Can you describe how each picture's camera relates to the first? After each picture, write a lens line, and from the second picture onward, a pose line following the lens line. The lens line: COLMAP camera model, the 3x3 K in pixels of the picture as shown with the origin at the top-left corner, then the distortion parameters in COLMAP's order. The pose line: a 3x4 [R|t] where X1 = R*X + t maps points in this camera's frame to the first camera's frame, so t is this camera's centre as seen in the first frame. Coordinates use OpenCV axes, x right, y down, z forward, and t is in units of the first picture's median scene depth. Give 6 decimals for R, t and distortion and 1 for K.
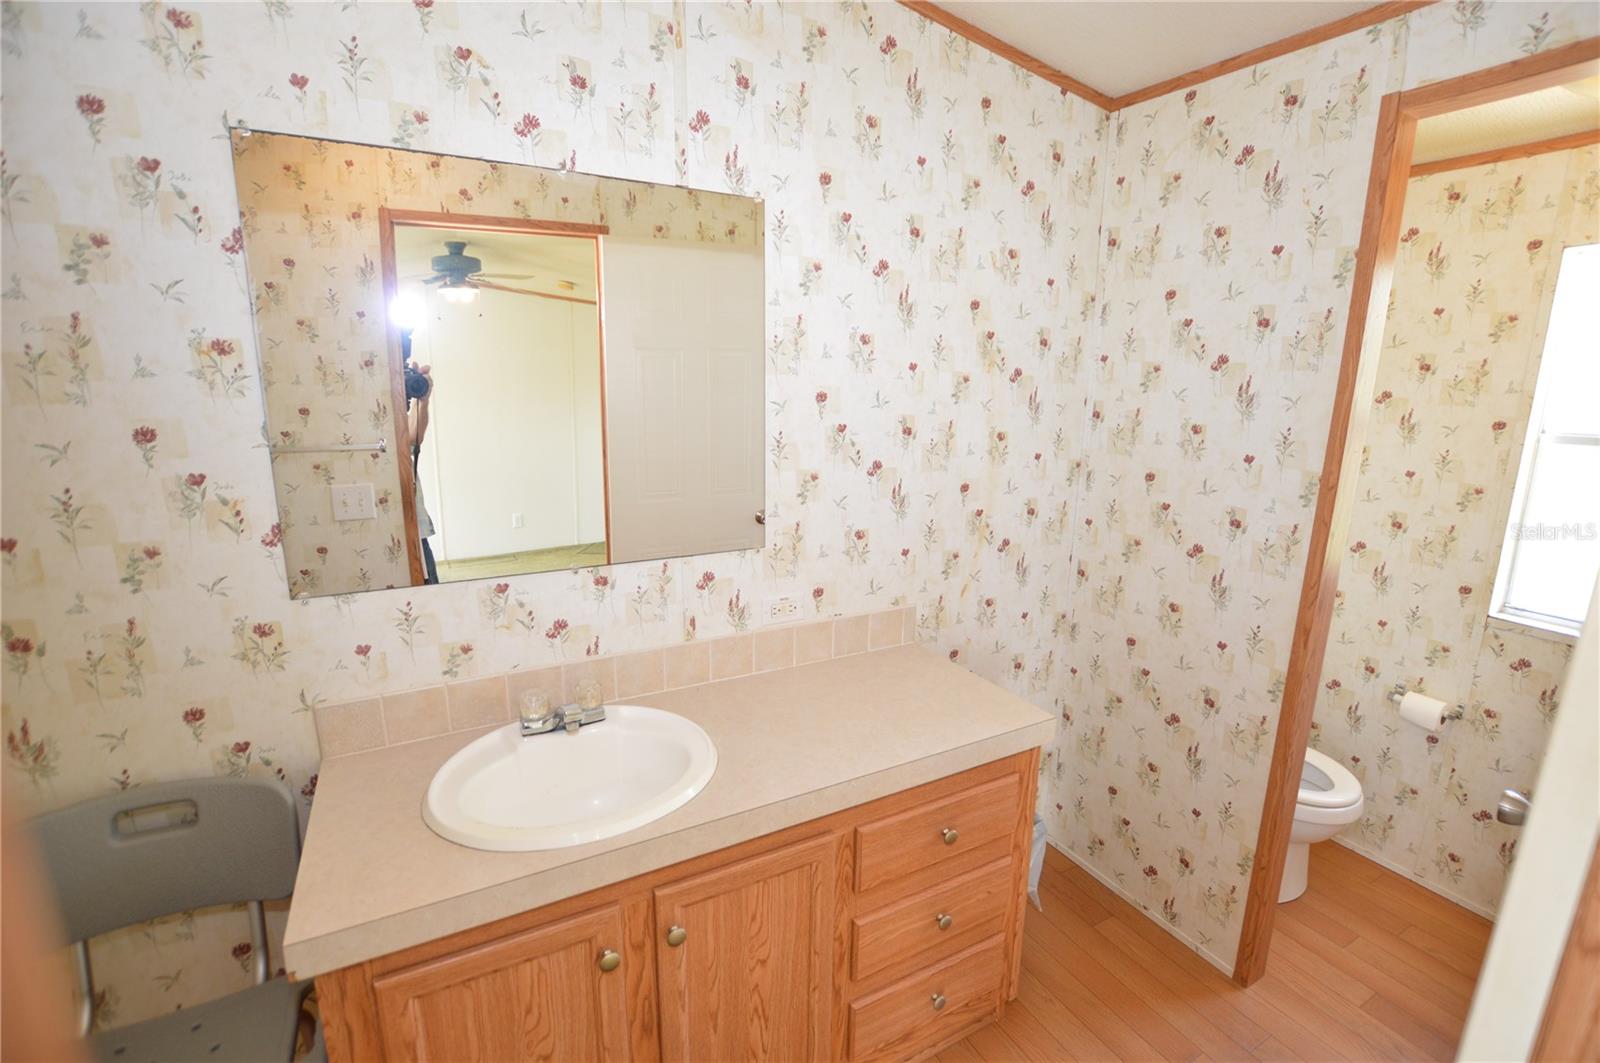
lens RADIAL K [[723.3, 0, 815.0], [0, 723.3, 527.3], [0, 0, 1]] dist [-0.025229, 0.000913]
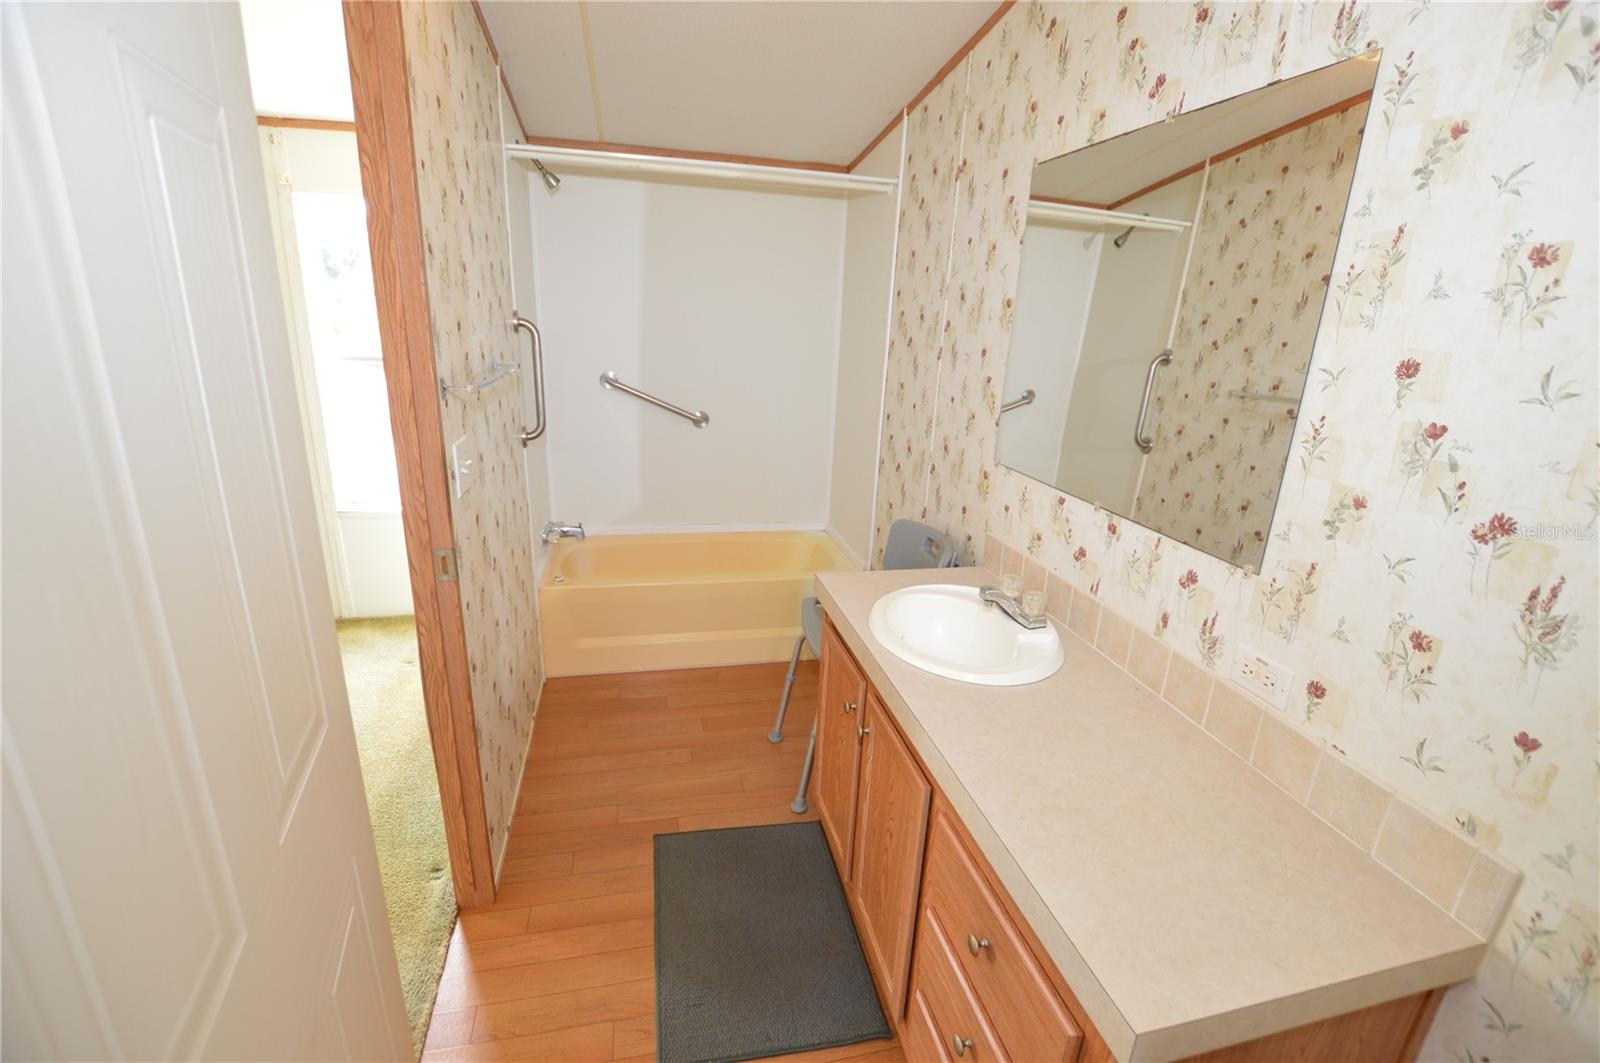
lens RADIAL K [[723.3, 0, 815.0], [0, 723.3, 527.3], [0, 0, 1]] dist [-0.025229, 0.000913]
pose [[-0.267236, 0.245625, -0.931801, 0.708239], [-0.247412, 0.917065, 0.312697, -0.130950], [0.931328, 0.314103, -0.184303, 0.740025]]
